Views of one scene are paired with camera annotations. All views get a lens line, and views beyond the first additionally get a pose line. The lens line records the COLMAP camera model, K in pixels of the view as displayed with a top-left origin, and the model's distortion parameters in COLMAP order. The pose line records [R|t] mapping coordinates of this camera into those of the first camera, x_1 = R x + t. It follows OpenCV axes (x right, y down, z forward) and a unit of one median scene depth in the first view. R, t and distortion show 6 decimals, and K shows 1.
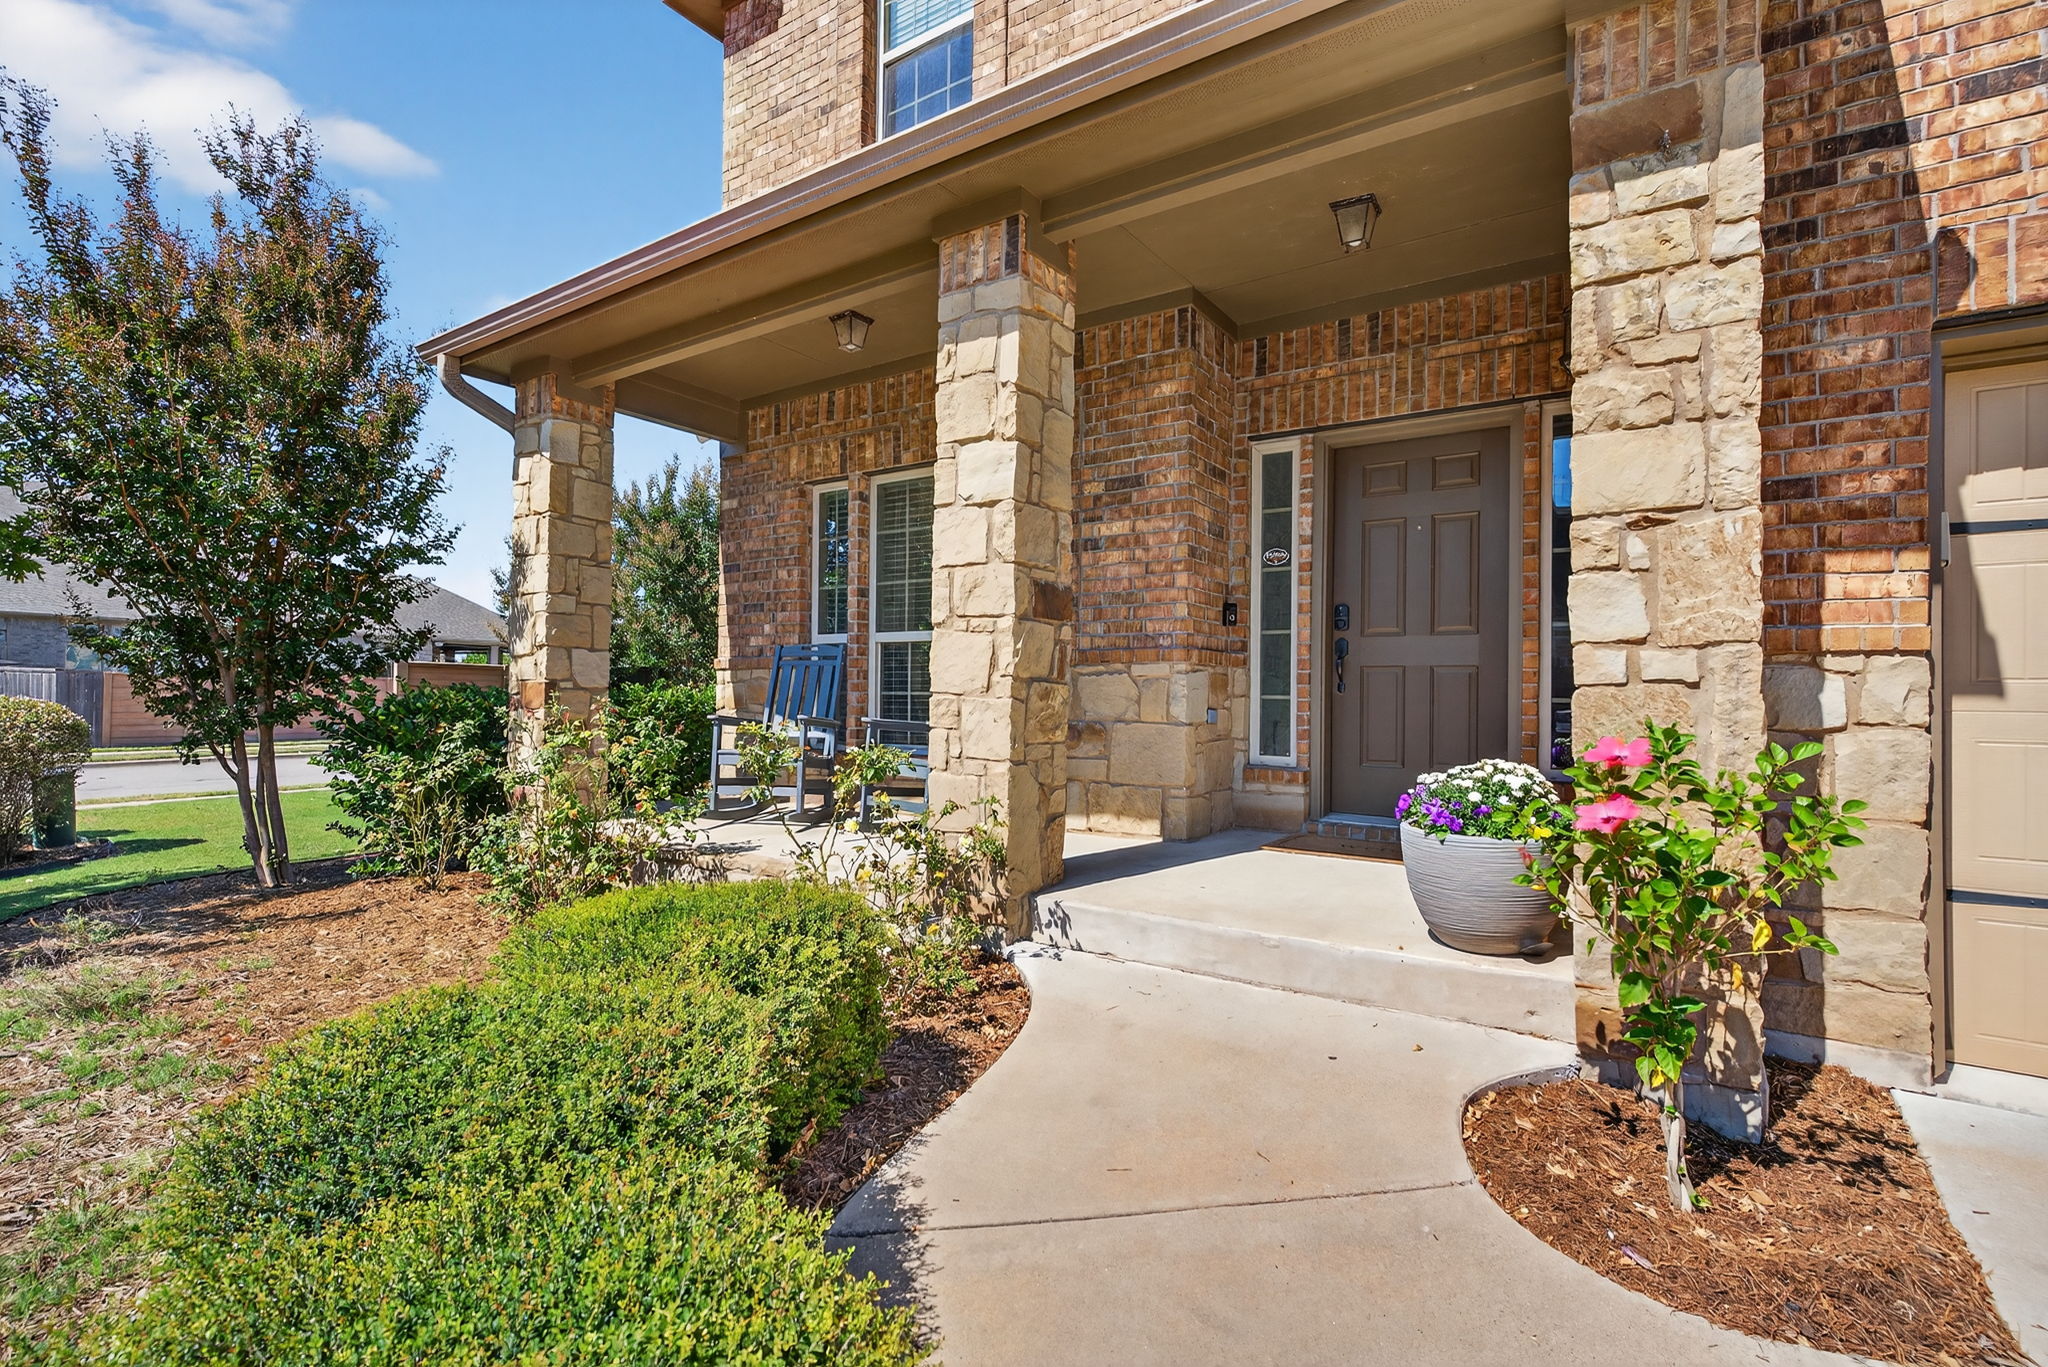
lens RADIAL K [[1019.4, 0, 988.7], [0, 1019.4, 686.0], [0, 0, 1]] dist [0.000407, -0.000489]
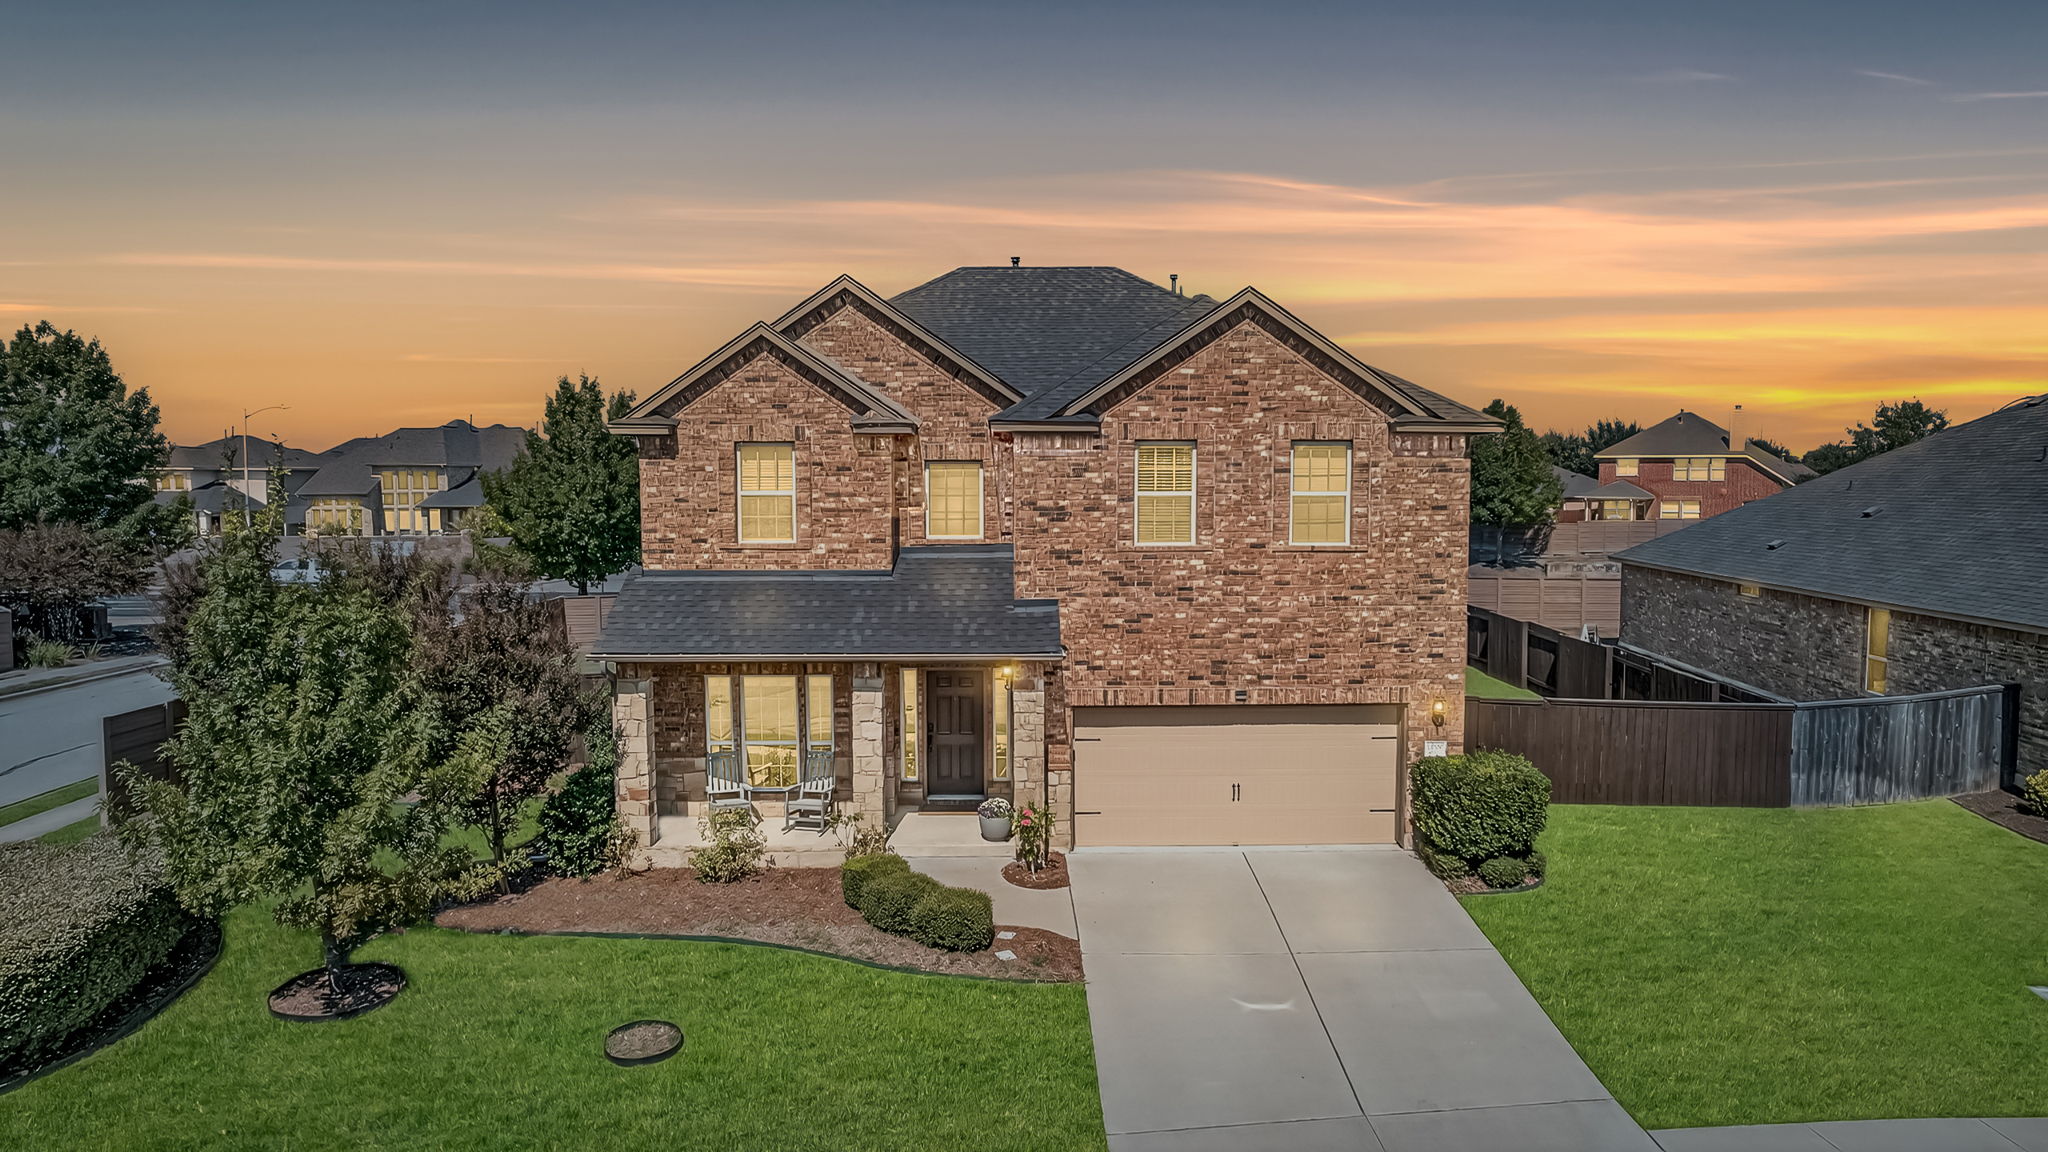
lens RADIAL K [[1327.0, 0, 1024.0], [0, 1327.0, 576.0], [0, 0, 1]] dist [-0.040710, 0.002411]
pose [[0.809418, -0.057731, 0.584388, -3.100069], [0.006243, 0.995946, 0.089741, -1.599736], [-0.587199, -0.068990, 0.806497, -4.165920]]
